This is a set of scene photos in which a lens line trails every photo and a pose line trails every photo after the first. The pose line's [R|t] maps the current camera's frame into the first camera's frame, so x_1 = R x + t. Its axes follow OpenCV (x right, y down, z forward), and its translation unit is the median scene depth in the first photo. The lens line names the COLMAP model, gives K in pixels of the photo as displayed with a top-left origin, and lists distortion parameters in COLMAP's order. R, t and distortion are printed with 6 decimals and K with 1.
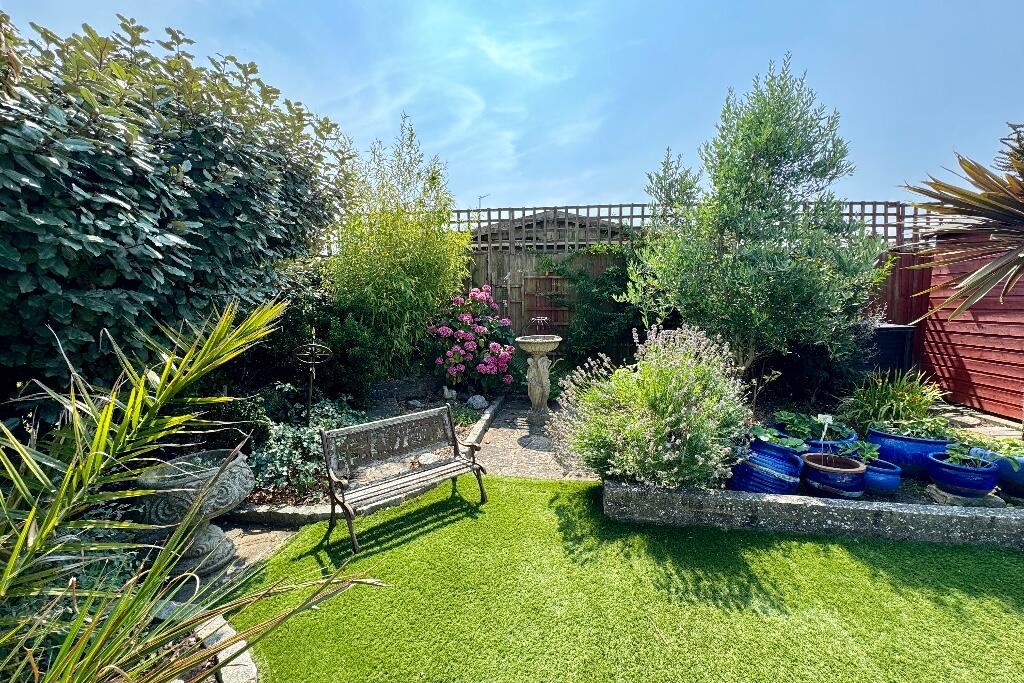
lens RADIAL K [[404.4, 0, 513.7], [0, 404.4, 339.3], [0, 0, 1]] dist [0.001523, 0.000415]
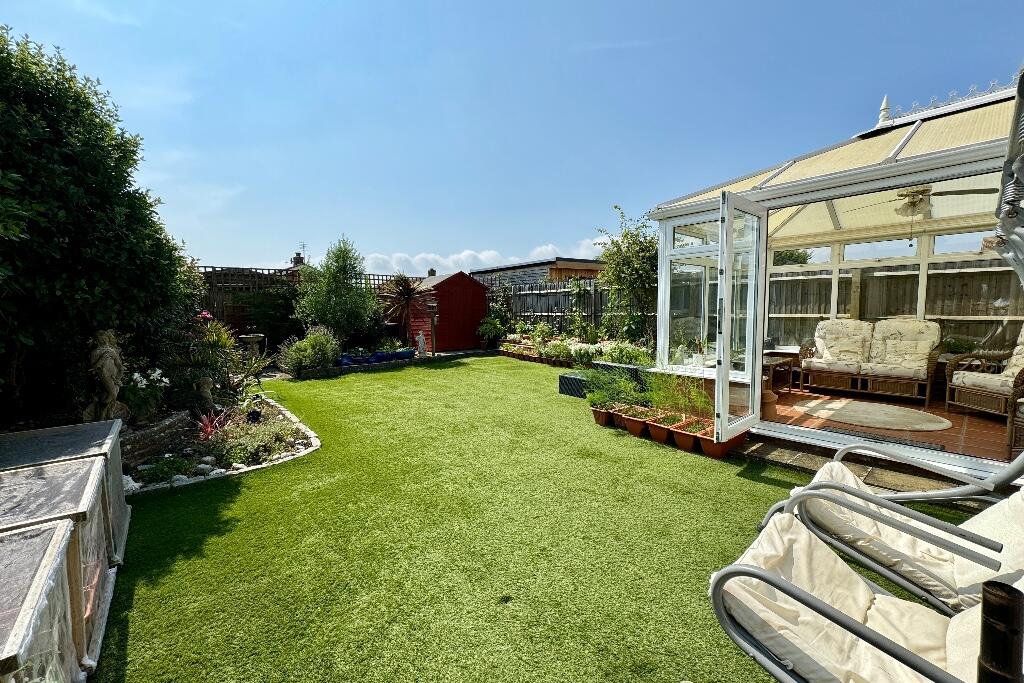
lens RADIAL K [[404.4, 0, 513.7], [0, 404.4, 339.3], [0, 0, 1]] dist [0.001523, 0.000415]
pose [[0.658272, -0.071951, 0.749334, -0.776592], [0.087065, 0.996018, 0.019153, 0.122194], [-0.747729, 0.052633, 0.661915, -1.813637]]
